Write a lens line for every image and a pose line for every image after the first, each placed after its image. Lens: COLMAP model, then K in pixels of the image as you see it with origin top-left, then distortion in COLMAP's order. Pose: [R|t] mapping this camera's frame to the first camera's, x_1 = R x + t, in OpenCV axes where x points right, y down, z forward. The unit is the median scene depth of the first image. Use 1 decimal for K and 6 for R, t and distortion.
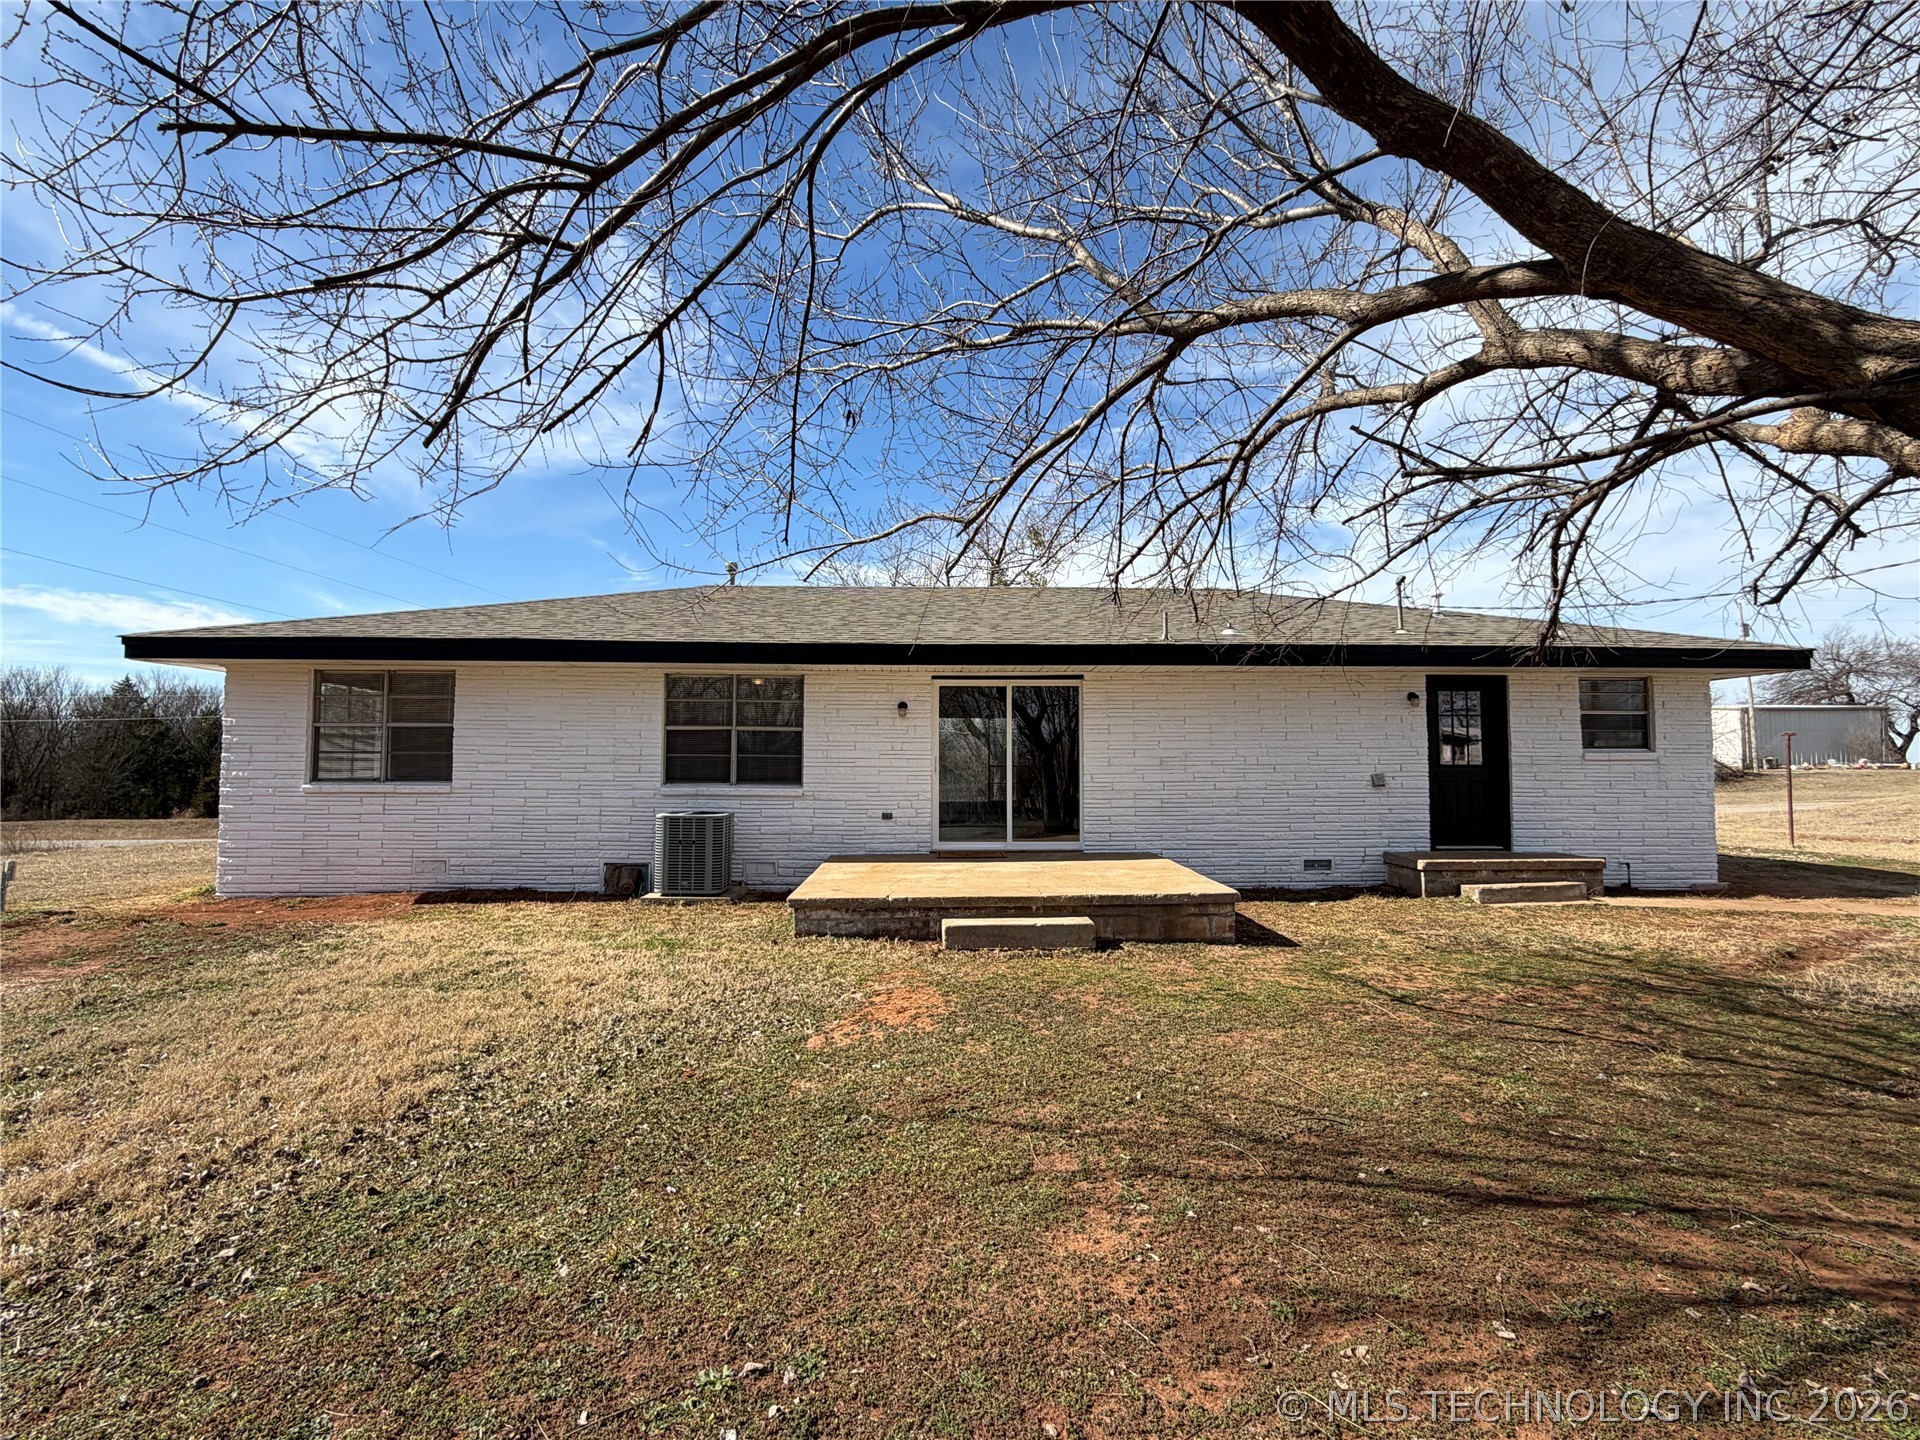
lens RADIAL K [[900.8, 0, 962.8], [0, 900.8, 725.6], [0, 0, 1]] dist [-0.001255, 0.001229]
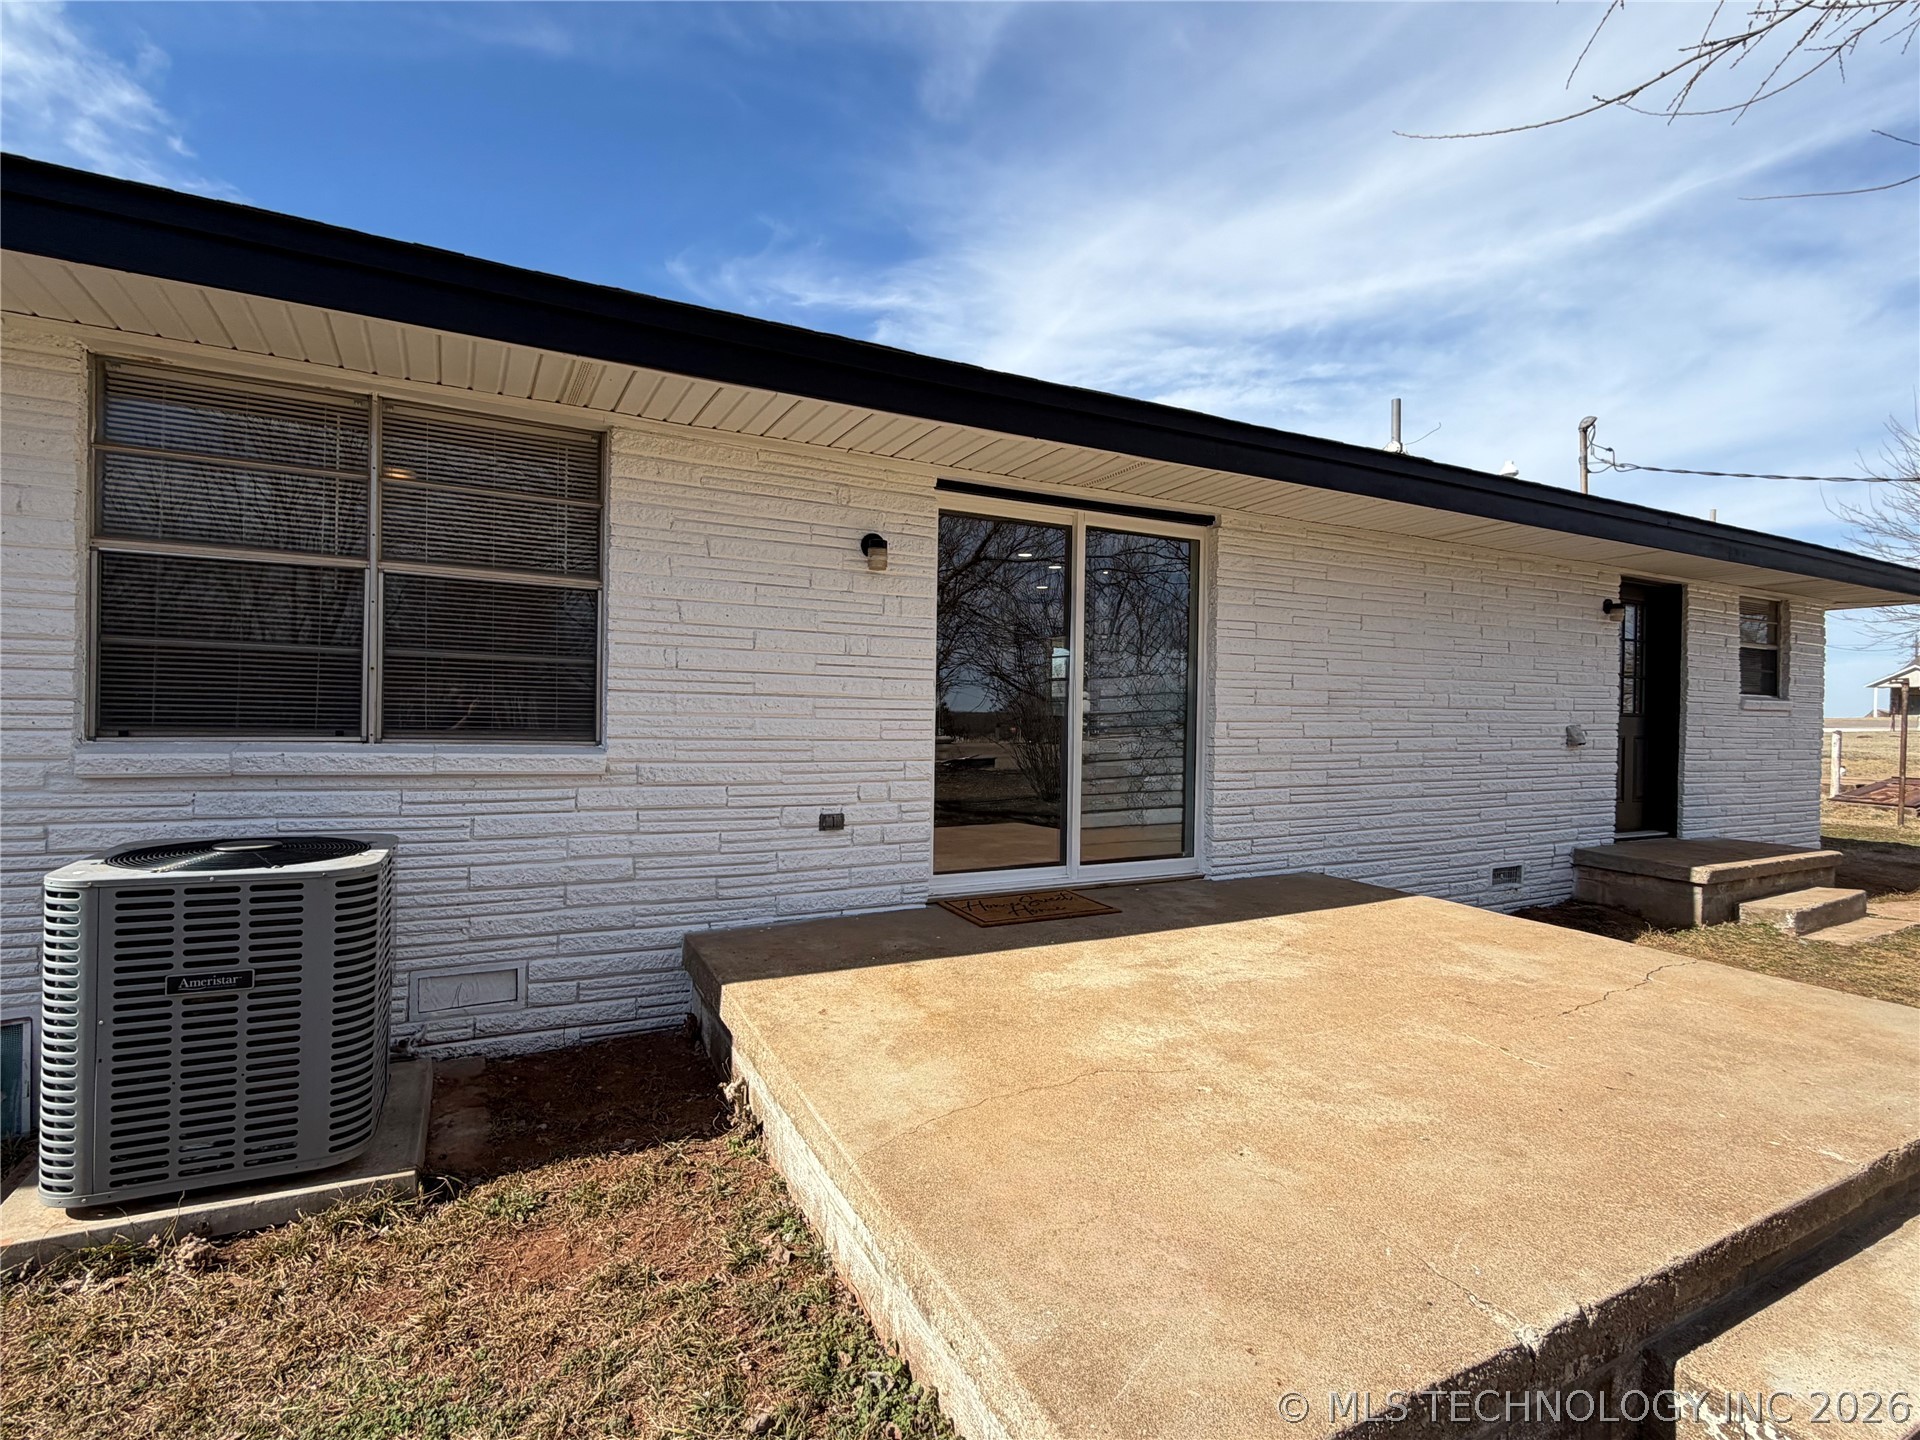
lens RADIAL K [[900.8, 0, 953.4], [0, 900.8, 715.5], [0, 0, 1]] dist [-0.001255, 0.001229]
pose [[0.908727, 0.014887, 0.417126, -0.198078], [-0.042508, 0.997468, 0.057007, 0.029314], [-0.415221, -0.069535, 0.907059, 0.615214]]
